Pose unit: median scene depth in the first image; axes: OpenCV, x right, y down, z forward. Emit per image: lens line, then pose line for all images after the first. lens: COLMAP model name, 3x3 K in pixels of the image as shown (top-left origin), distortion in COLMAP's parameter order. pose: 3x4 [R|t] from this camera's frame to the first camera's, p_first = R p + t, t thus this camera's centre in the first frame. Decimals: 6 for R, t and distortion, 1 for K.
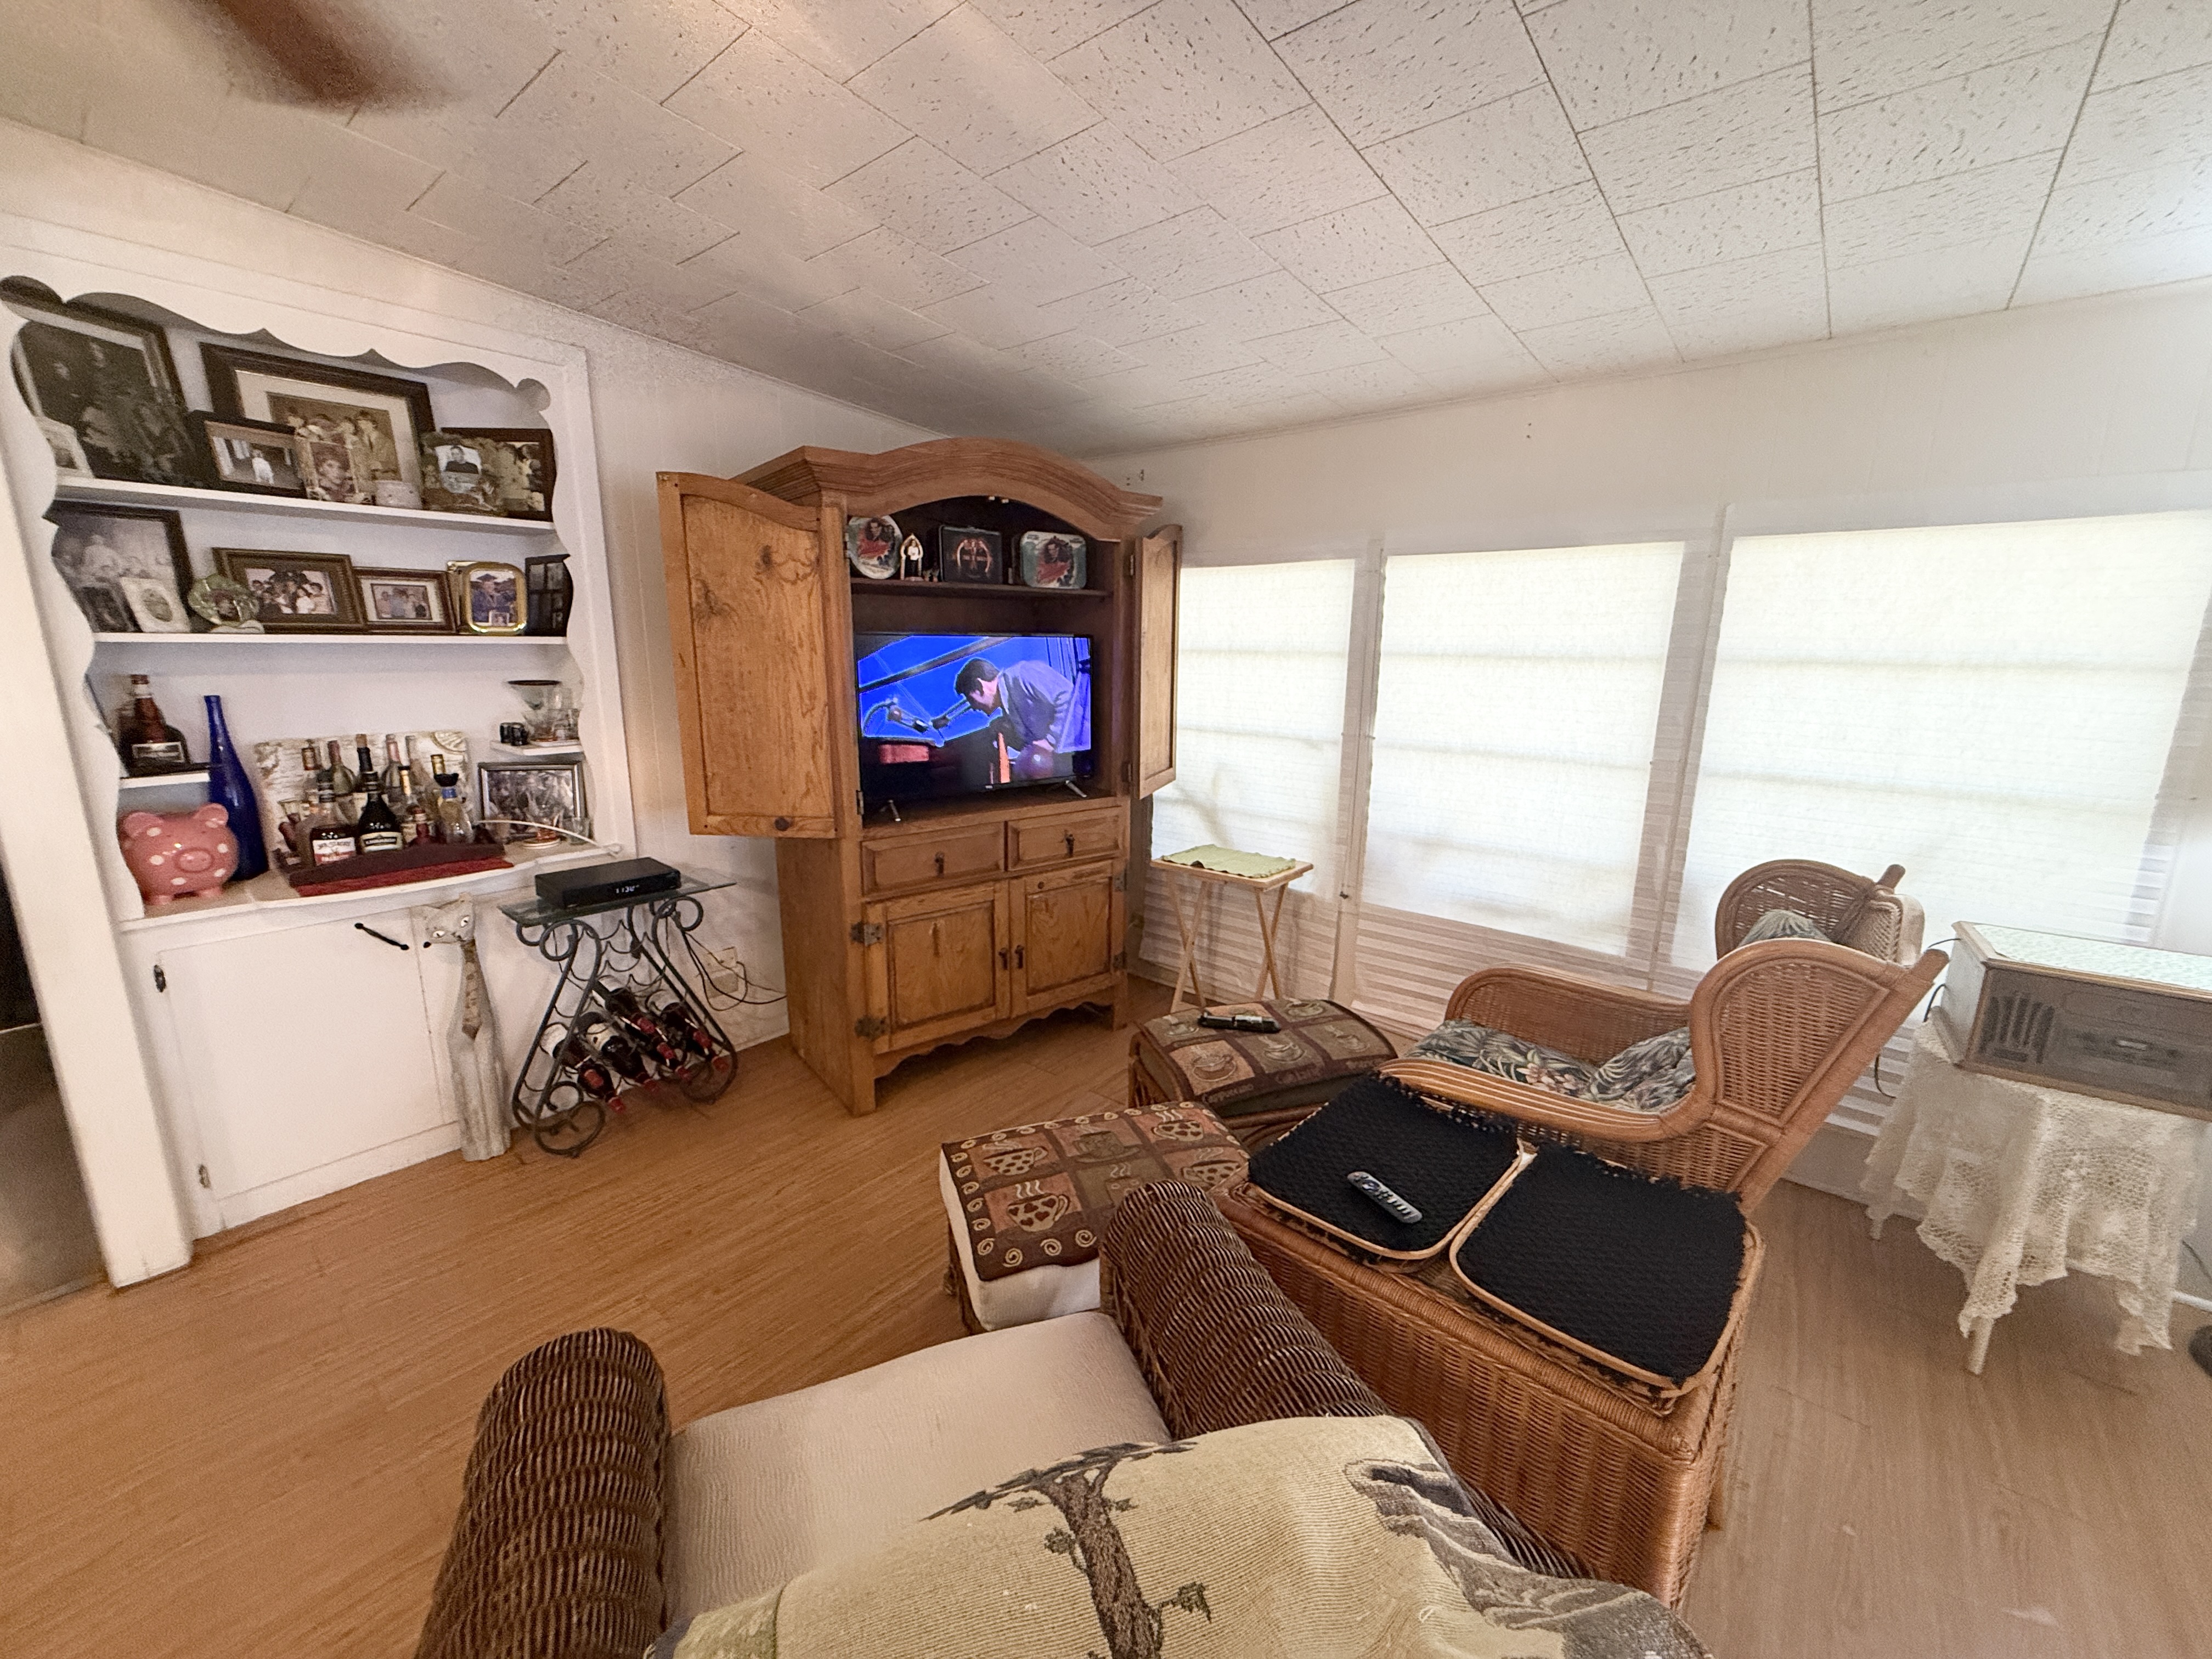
lens RADIAL K [[885.7, 0, 1107.1], [0, 885.7, 832.1], [0, 0, 1]] dist [0.003398, -0.000076]
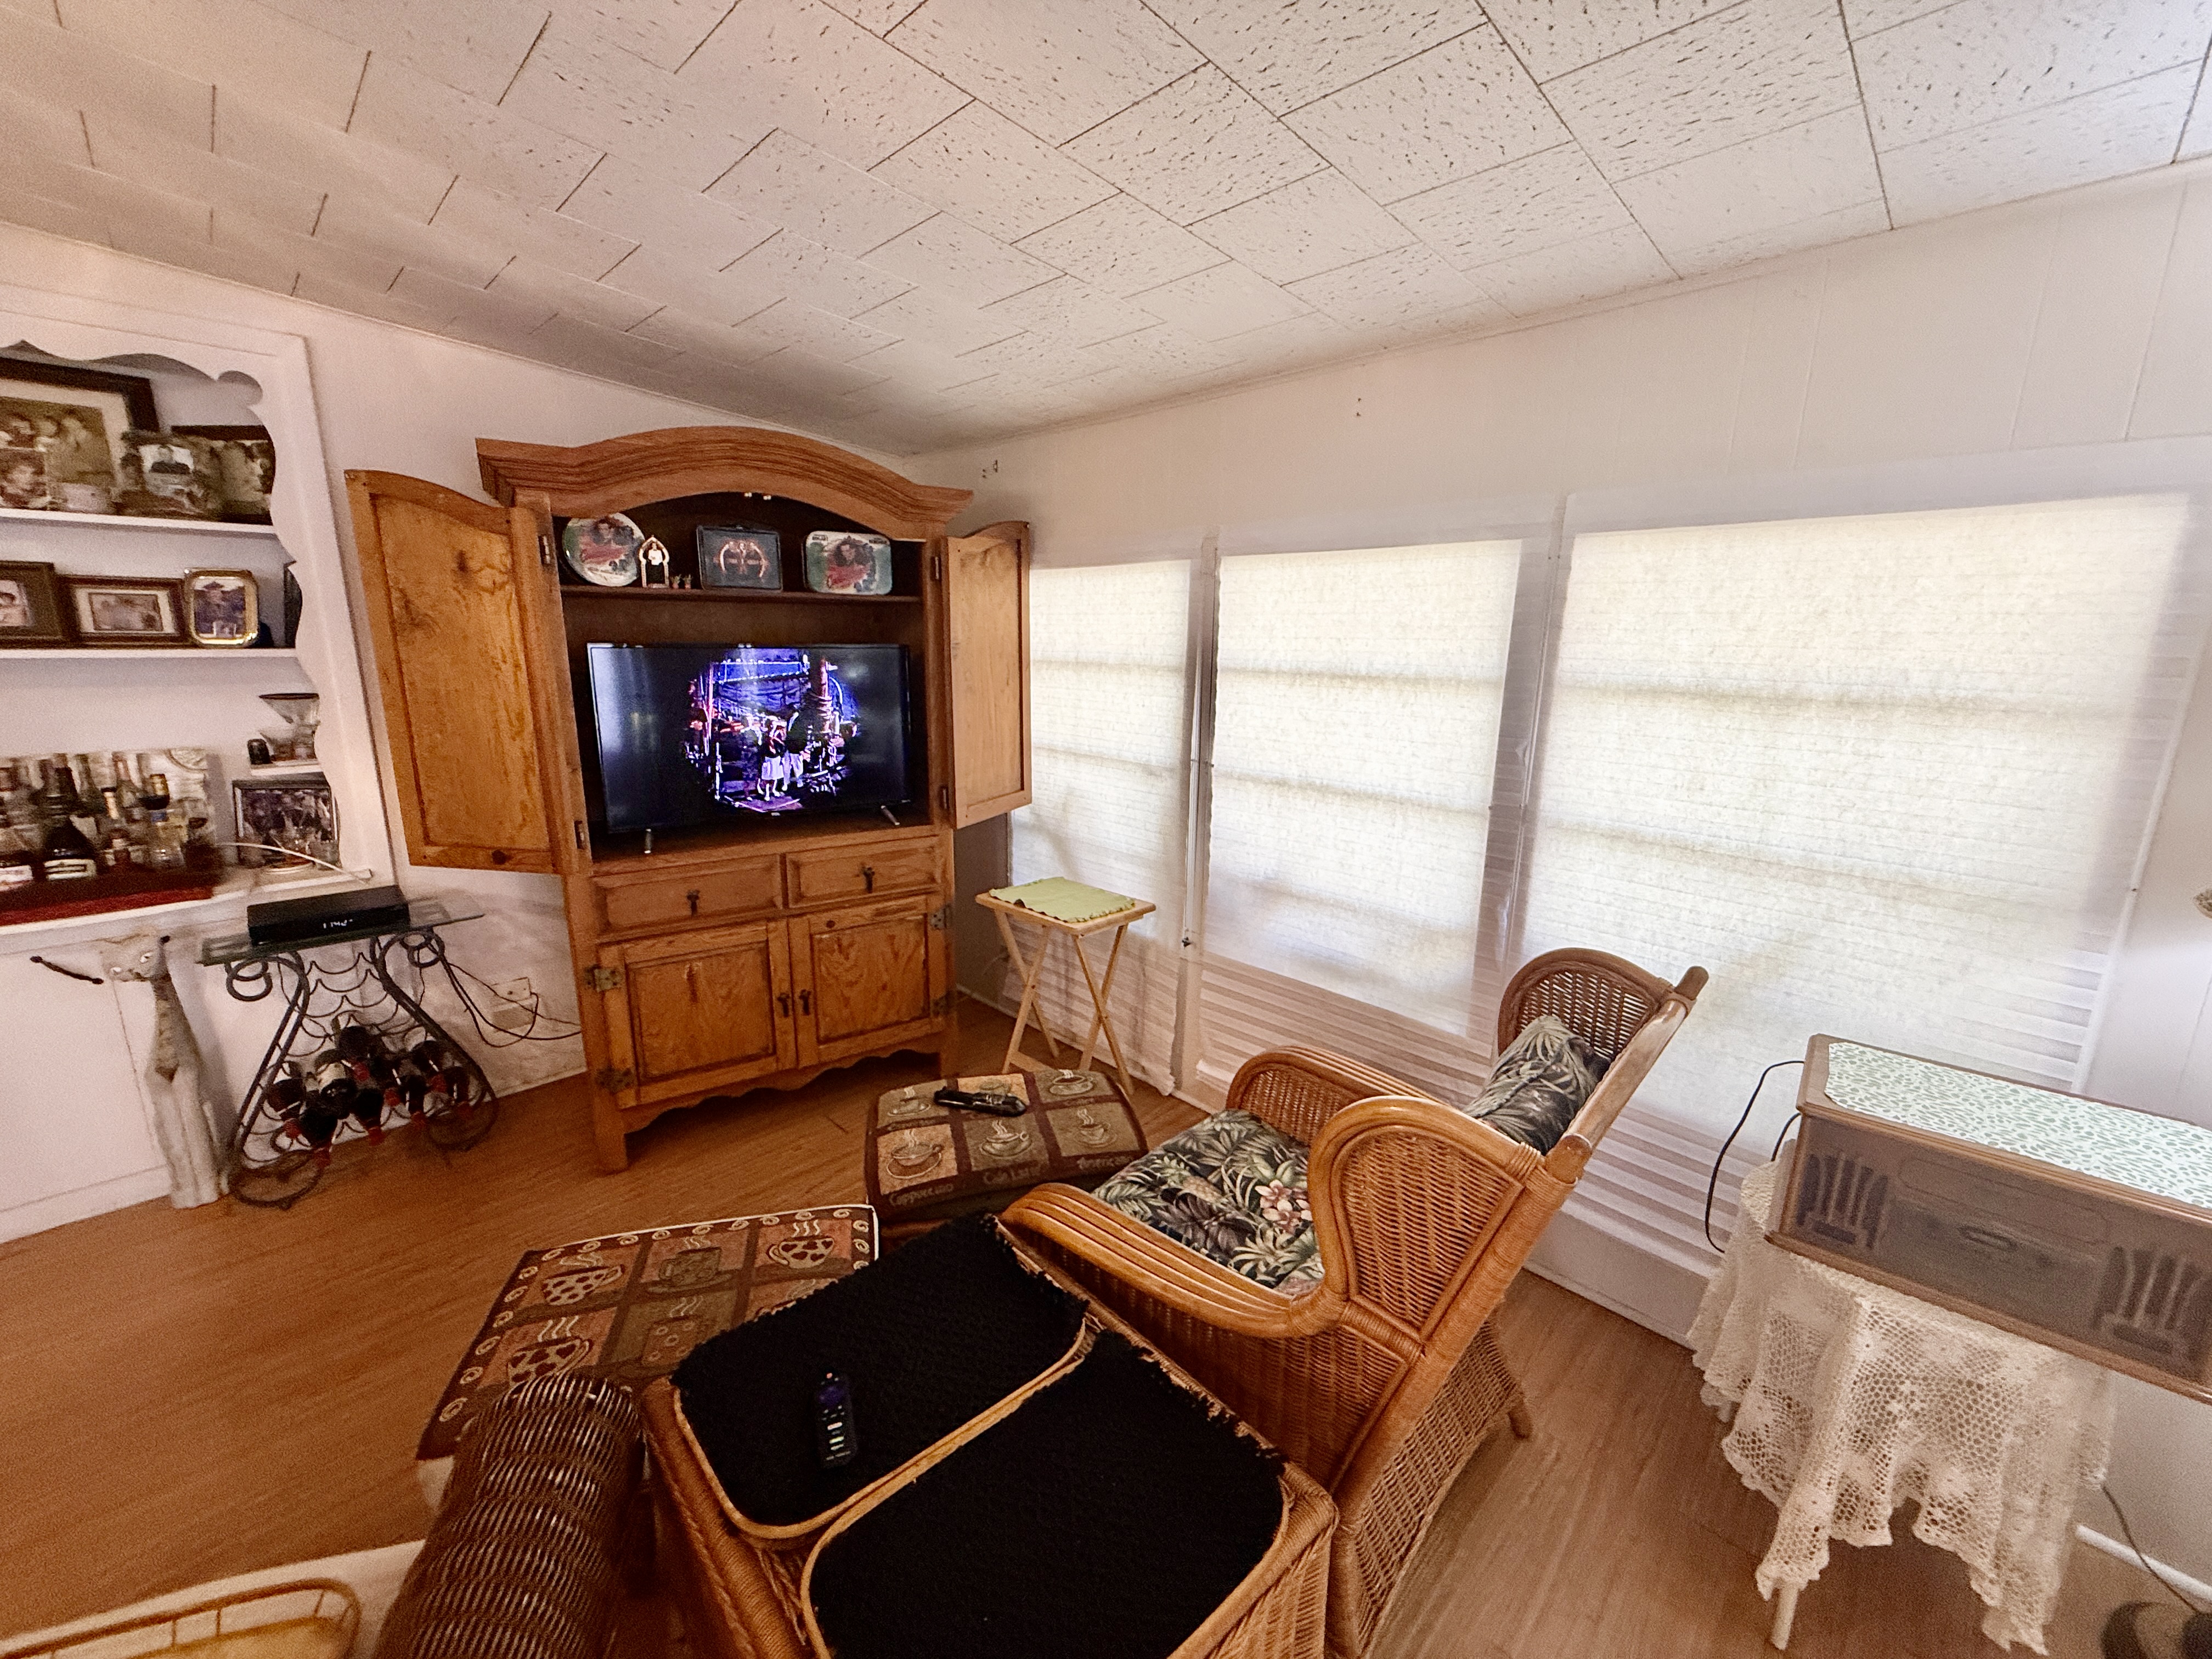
lens RADIAL K [[885.7, 0, 1105.1], [0, 885.7, 833.5], [0, 0, 1]] dist [0.003398, -0.000076]
pose [[0.995919, 0.022199, -0.087474, 0.336732], [-0.021396, 0.999720, 0.010114, -0.056654], [0.087674, -0.008202, 0.996115, 0.150238]]
